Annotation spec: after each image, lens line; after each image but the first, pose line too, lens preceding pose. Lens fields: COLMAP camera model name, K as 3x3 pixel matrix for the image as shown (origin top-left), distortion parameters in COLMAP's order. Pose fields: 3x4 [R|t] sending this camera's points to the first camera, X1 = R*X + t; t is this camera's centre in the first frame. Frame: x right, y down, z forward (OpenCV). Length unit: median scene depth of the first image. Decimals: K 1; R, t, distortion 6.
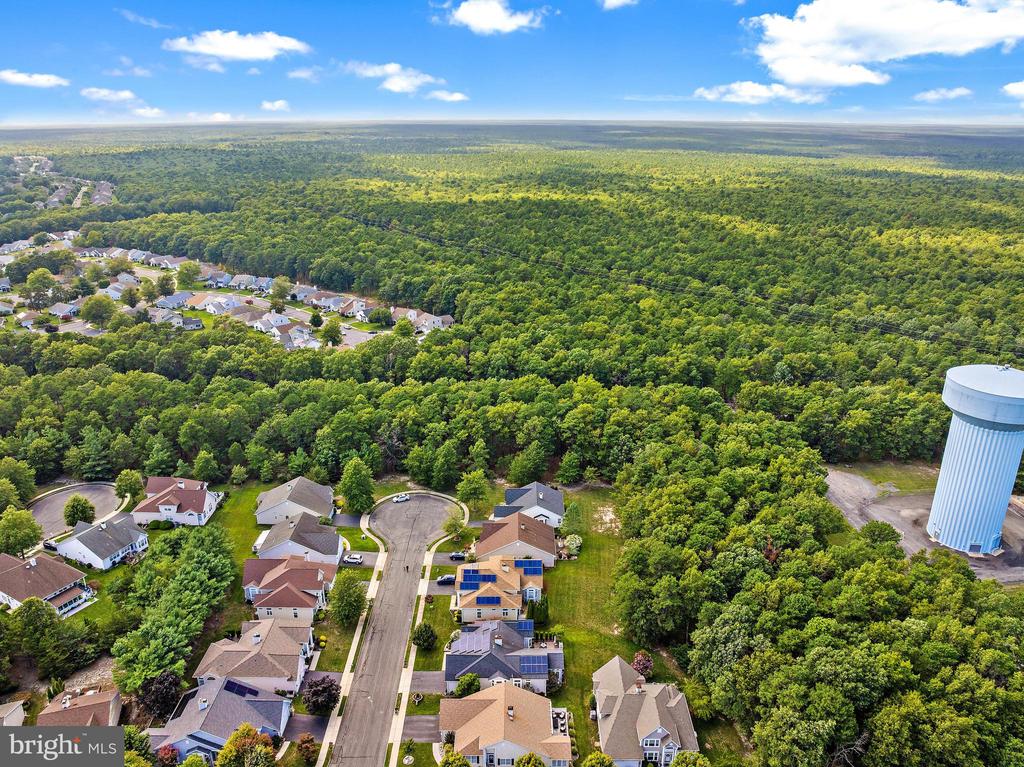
lens RADIAL K [[725.6, 0, 512.0], [0, 725.6, 383.5], [0, 0, 1]] dist [-0.025522, -0.001053]
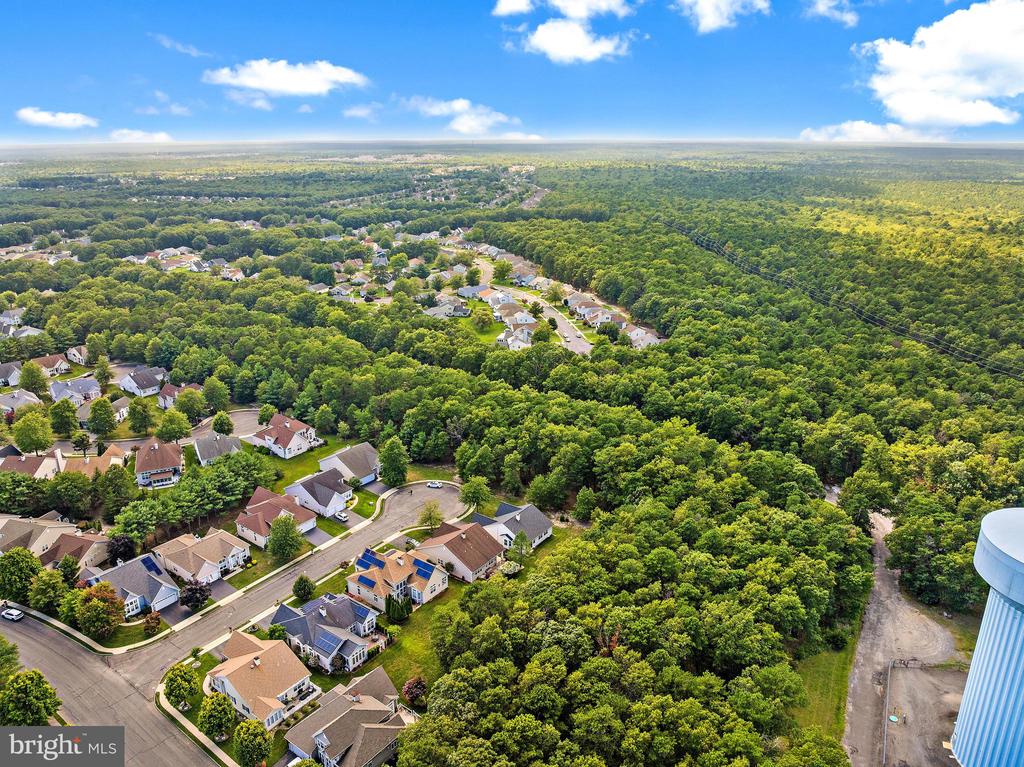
lens RADIAL K [[725.6, 0, 512.0], [0, 725.6, 383.5], [0, 0, 1]] dist [-0.025522, -0.001053]
pose [[0.799153, 0.190980, -0.569984, 0.485078], [-0.204388, 0.978025, 0.041134, -0.053080], [0.565315, 0.083626, 0.820625, 0.150457]]
